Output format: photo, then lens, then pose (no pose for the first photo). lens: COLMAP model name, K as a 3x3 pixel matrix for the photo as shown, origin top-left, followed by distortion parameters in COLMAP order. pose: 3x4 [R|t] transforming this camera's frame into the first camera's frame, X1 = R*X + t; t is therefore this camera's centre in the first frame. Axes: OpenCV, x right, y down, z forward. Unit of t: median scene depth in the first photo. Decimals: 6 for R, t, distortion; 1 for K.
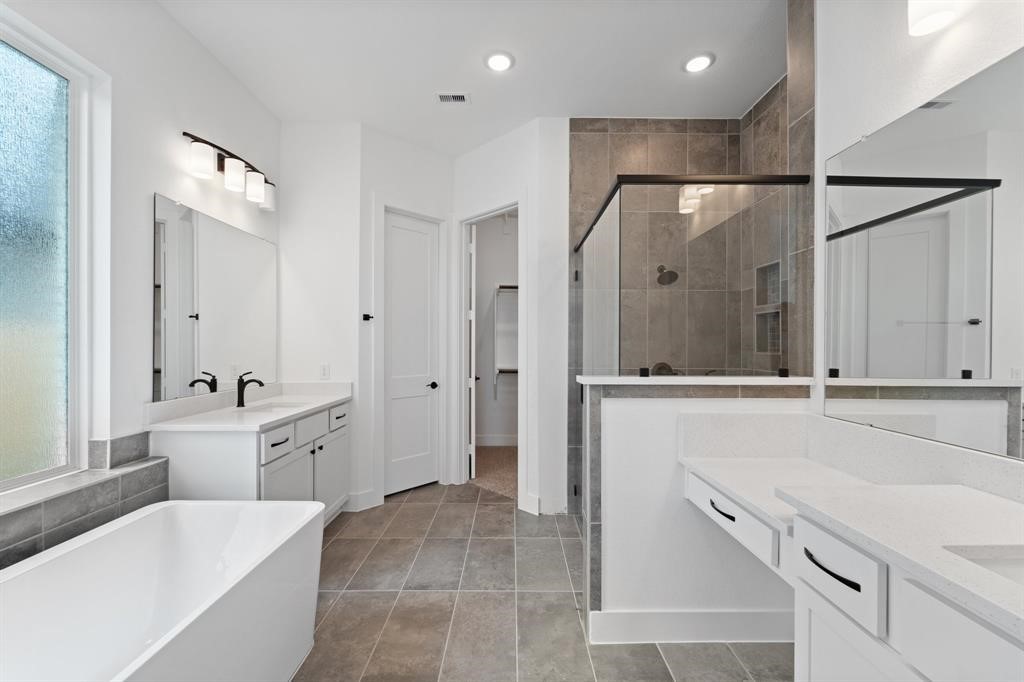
lens RADIAL K [[417.0, 0, 512.1], [0, 417.0, 343.7], [0, 0, 1]] dist [-0.000043, -0.000945]
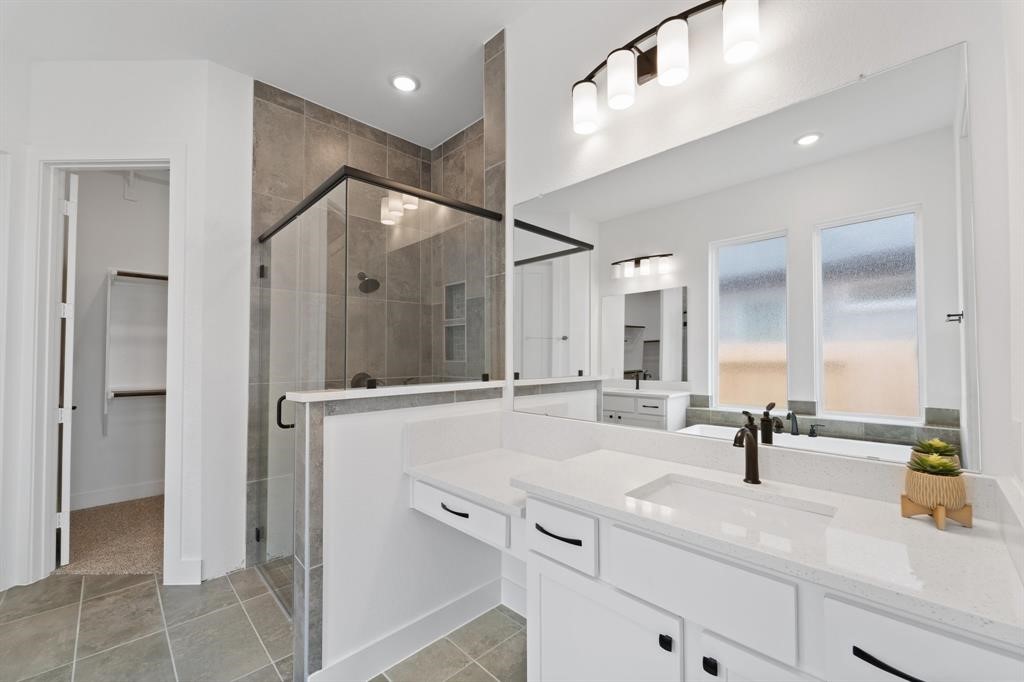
lens RADIAL K [[417.0, 0, 516.4], [0, 417.0, 343.5], [0, 0, 1]] dist [-0.000043, -0.000945]
pose [[0.715369, 0.012349, 0.698638, -0.069691], [0.005264, 0.999720, -0.023061, 0.001313], [-0.698727, 0.020175, 0.715104, 0.072180]]
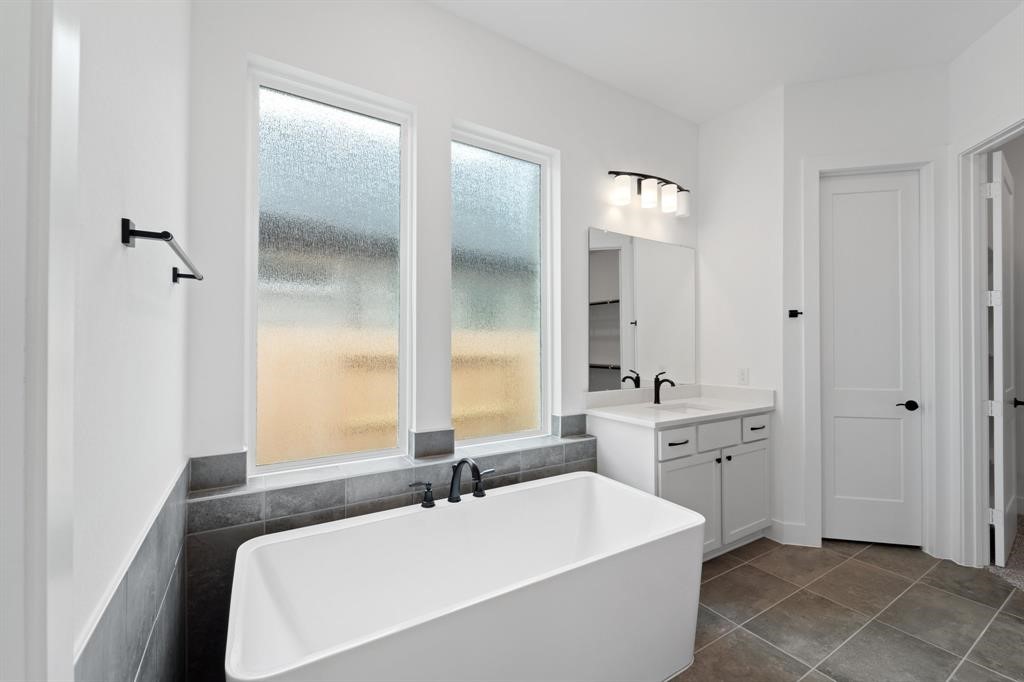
lens RADIAL K [[417.0, 0, 509.2], [0, 417.0, 343.6], [0, 0, 1]] dist [-0.000043, -0.000945]
pose [[0.519277, -0.006748, -0.854579, 0.080445], [0.001340, 0.999974, -0.007082, 0.001724], [0.854605, 0.002532, 0.519273, 0.103384]]
